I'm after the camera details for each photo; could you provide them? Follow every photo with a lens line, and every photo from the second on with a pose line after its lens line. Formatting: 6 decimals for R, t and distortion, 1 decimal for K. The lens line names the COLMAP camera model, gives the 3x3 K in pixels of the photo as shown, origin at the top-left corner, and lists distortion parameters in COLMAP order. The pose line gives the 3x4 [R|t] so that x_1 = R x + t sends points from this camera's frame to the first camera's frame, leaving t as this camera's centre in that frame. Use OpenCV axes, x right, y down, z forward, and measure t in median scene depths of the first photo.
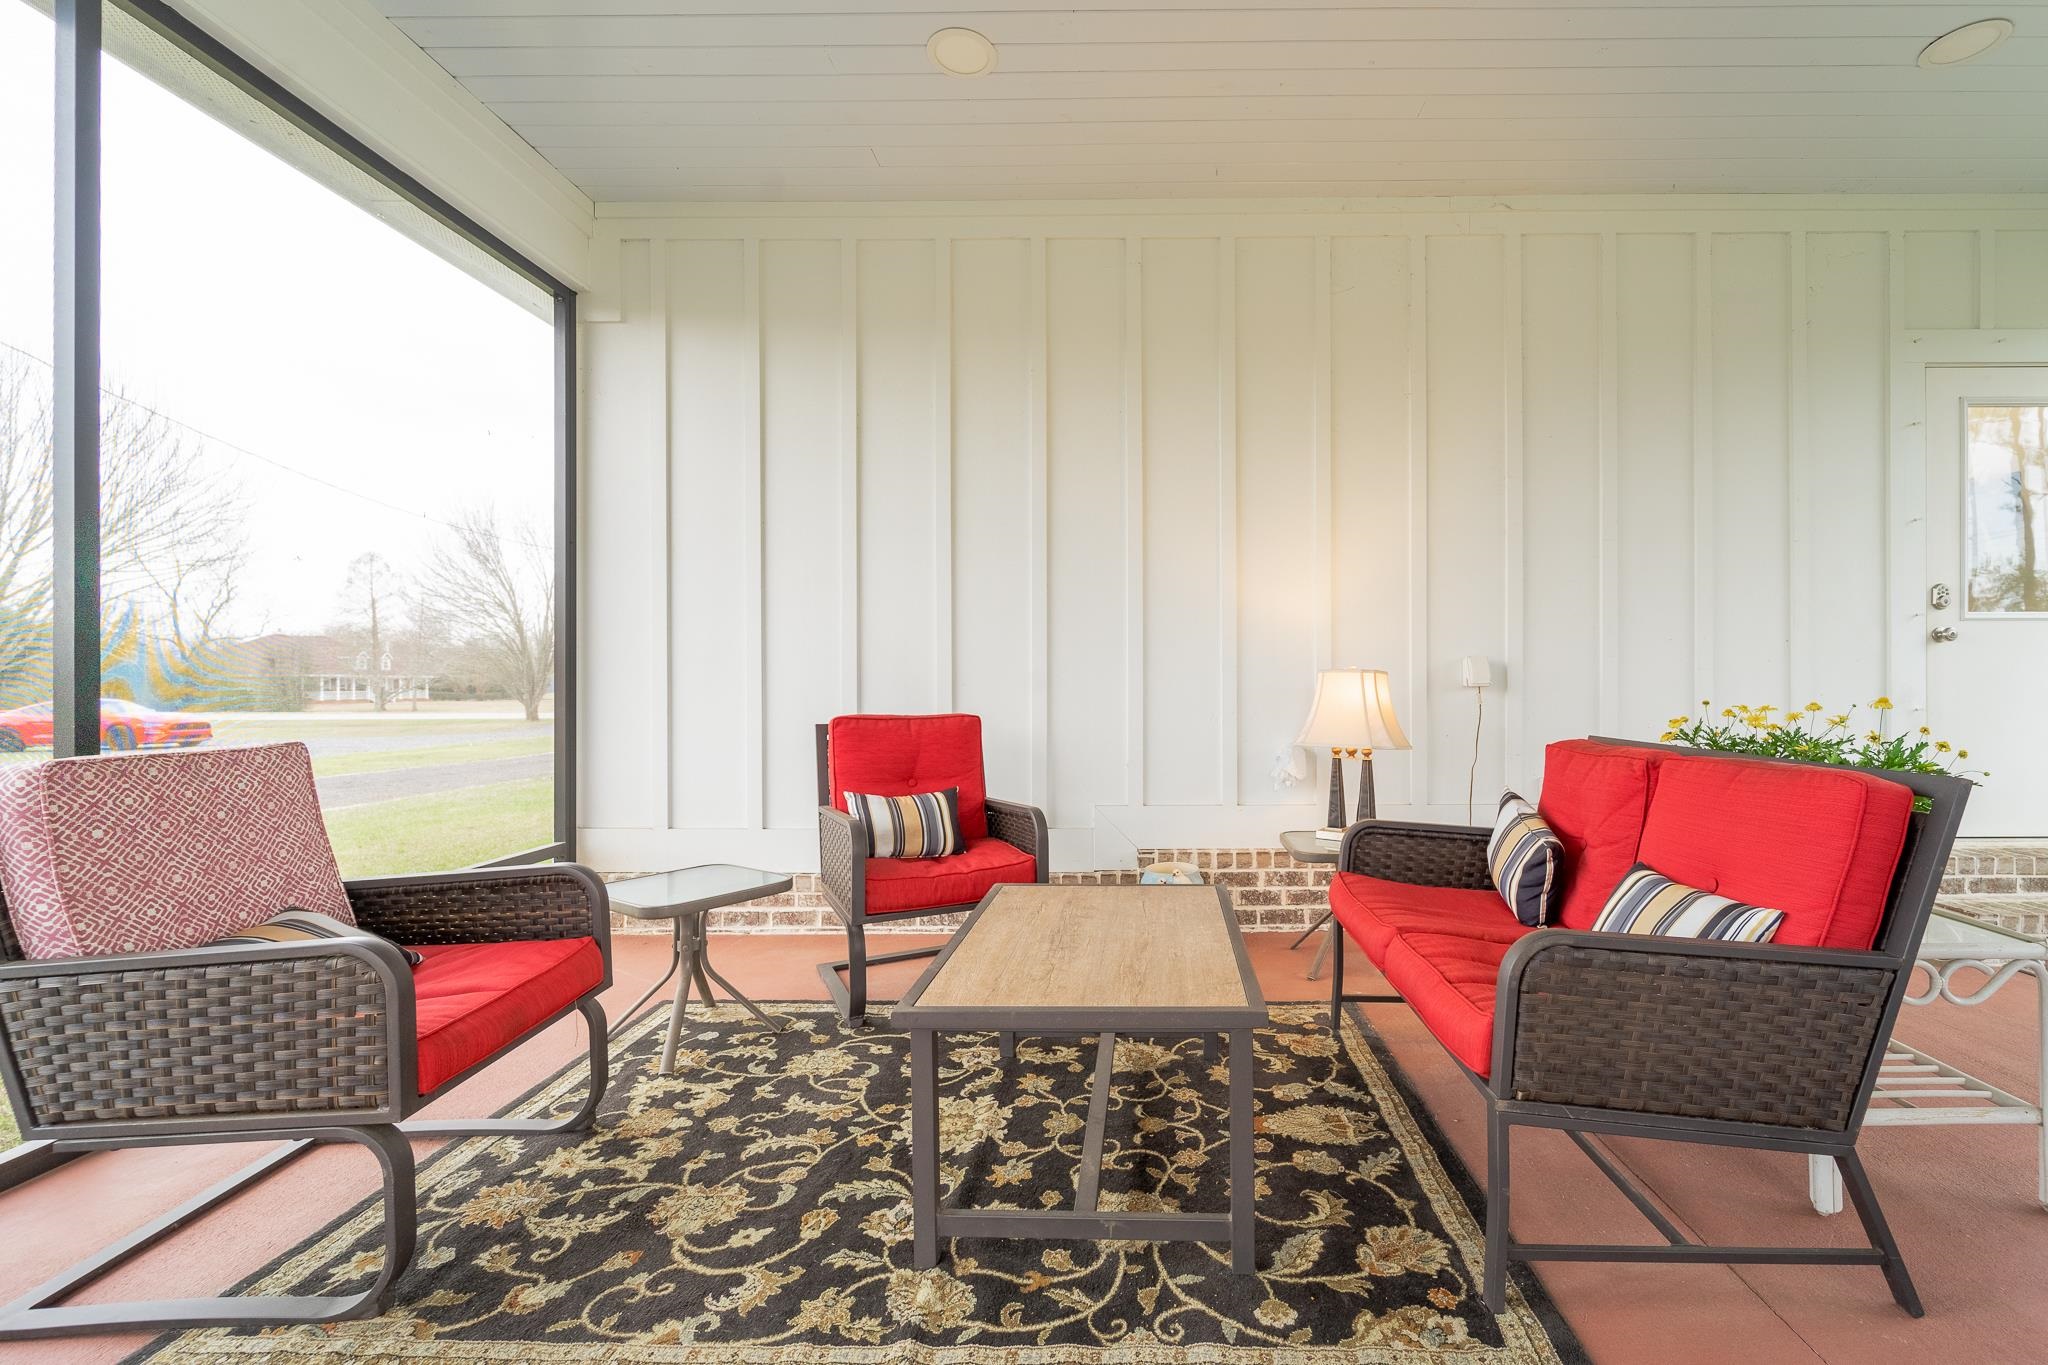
lens RADIAL K [[832.0, 0, 1030.4], [0, 832.0, 688.4], [0, 0, 1]] dist [-0.000538, -0.000788]
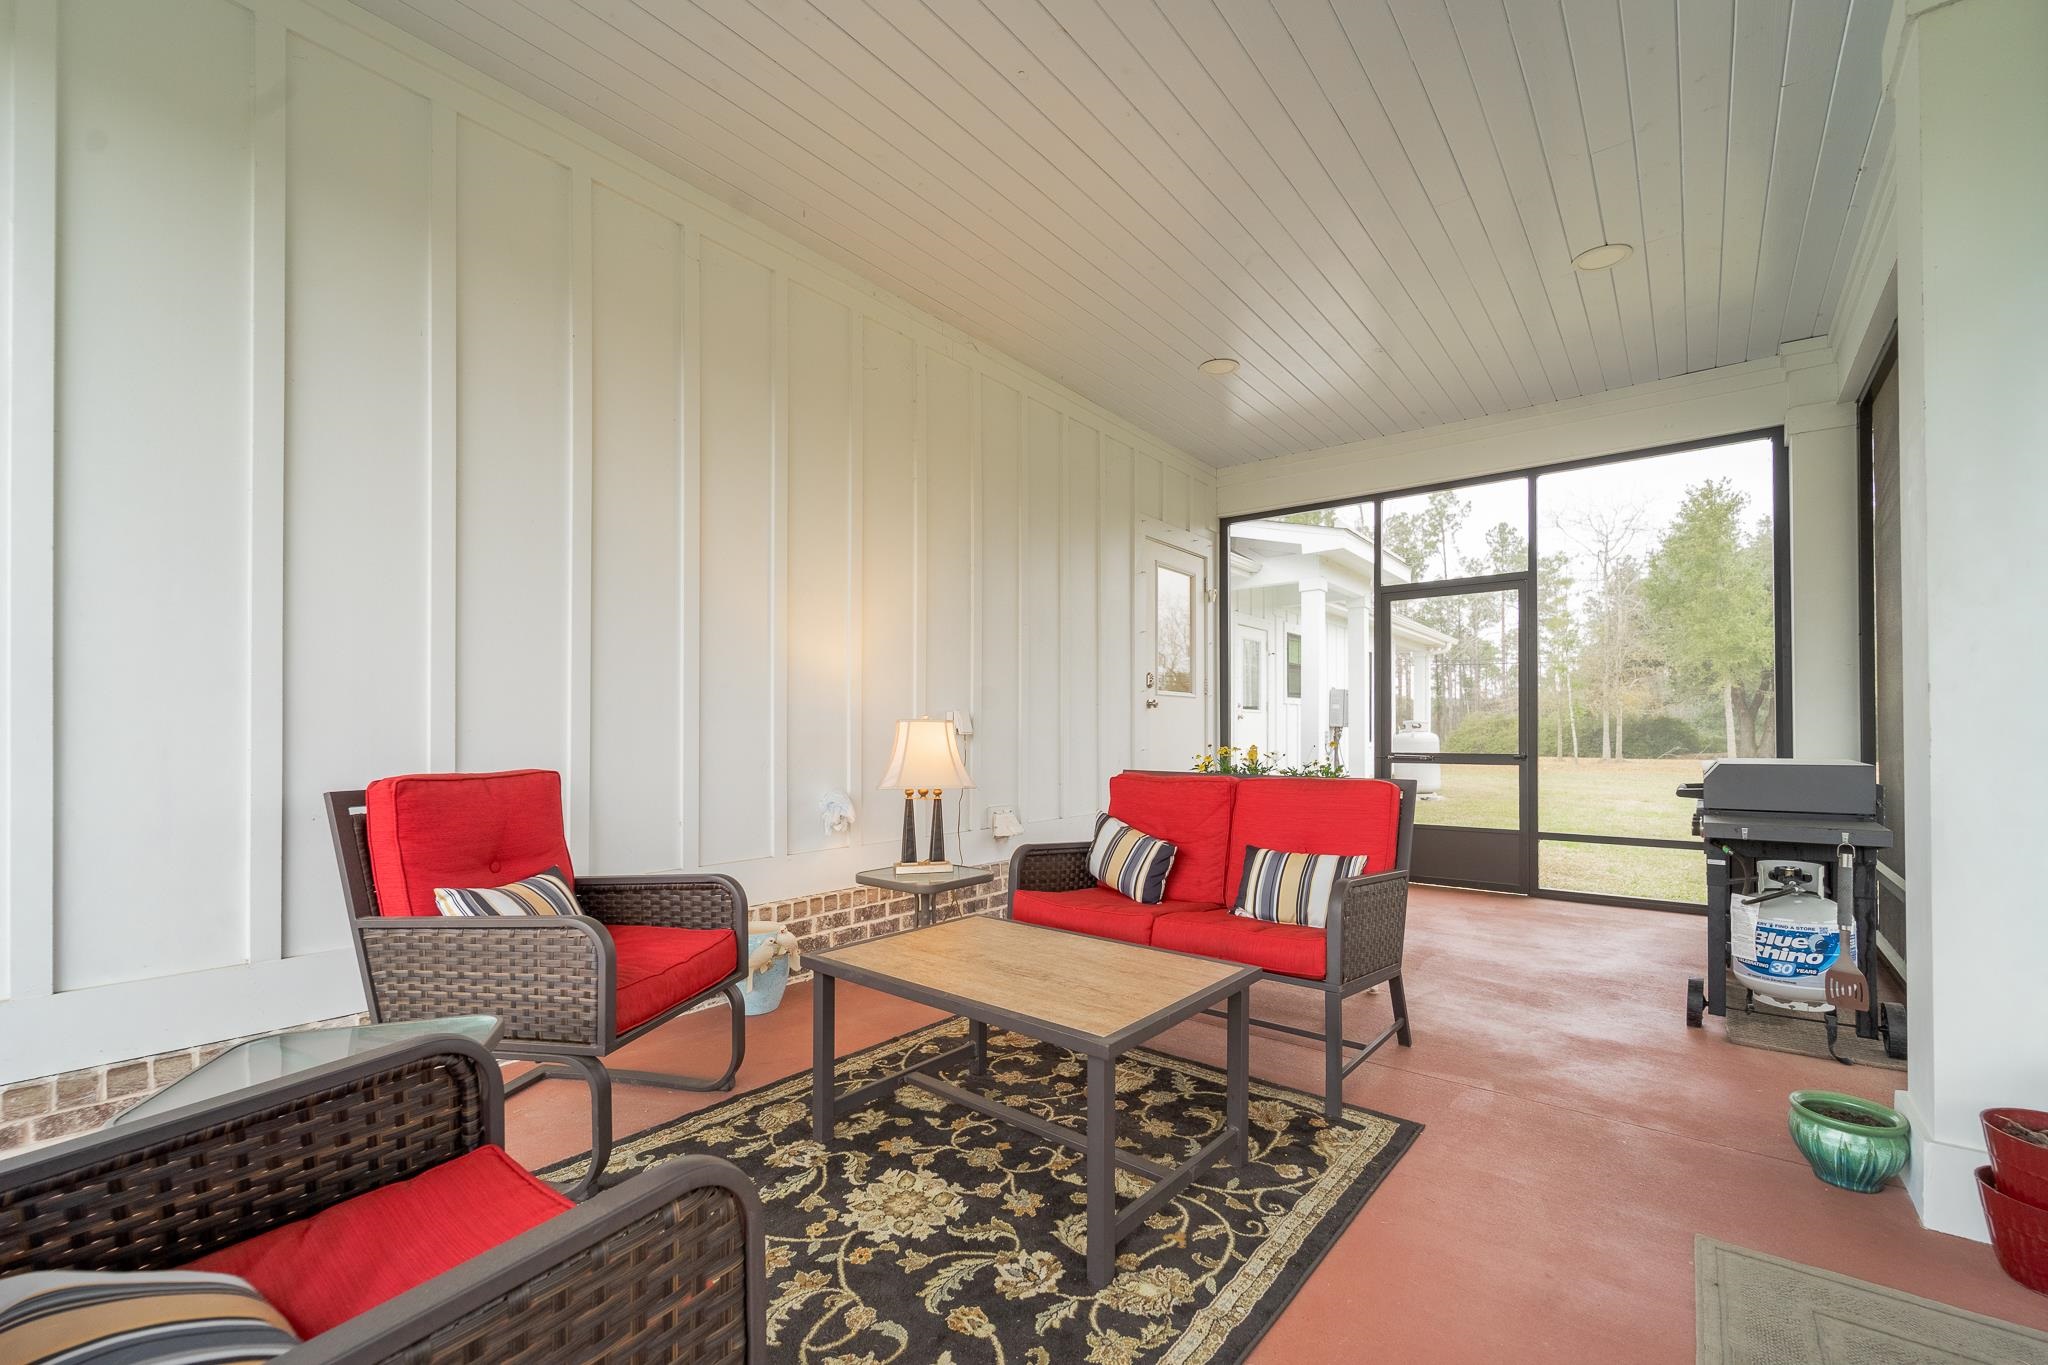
lens RADIAL K [[832.0, 0, 1097.5], [0, 832.0, 729.8], [0, 0, 1]] dist [-0.000538, -0.000788]
pose [[0.601906, 0.007366, 0.798533, -0.624650], [-0.001854, 0.999968, -0.007827, -0.000617], [-0.798565, 0.003231, 0.601900, 0.232238]]
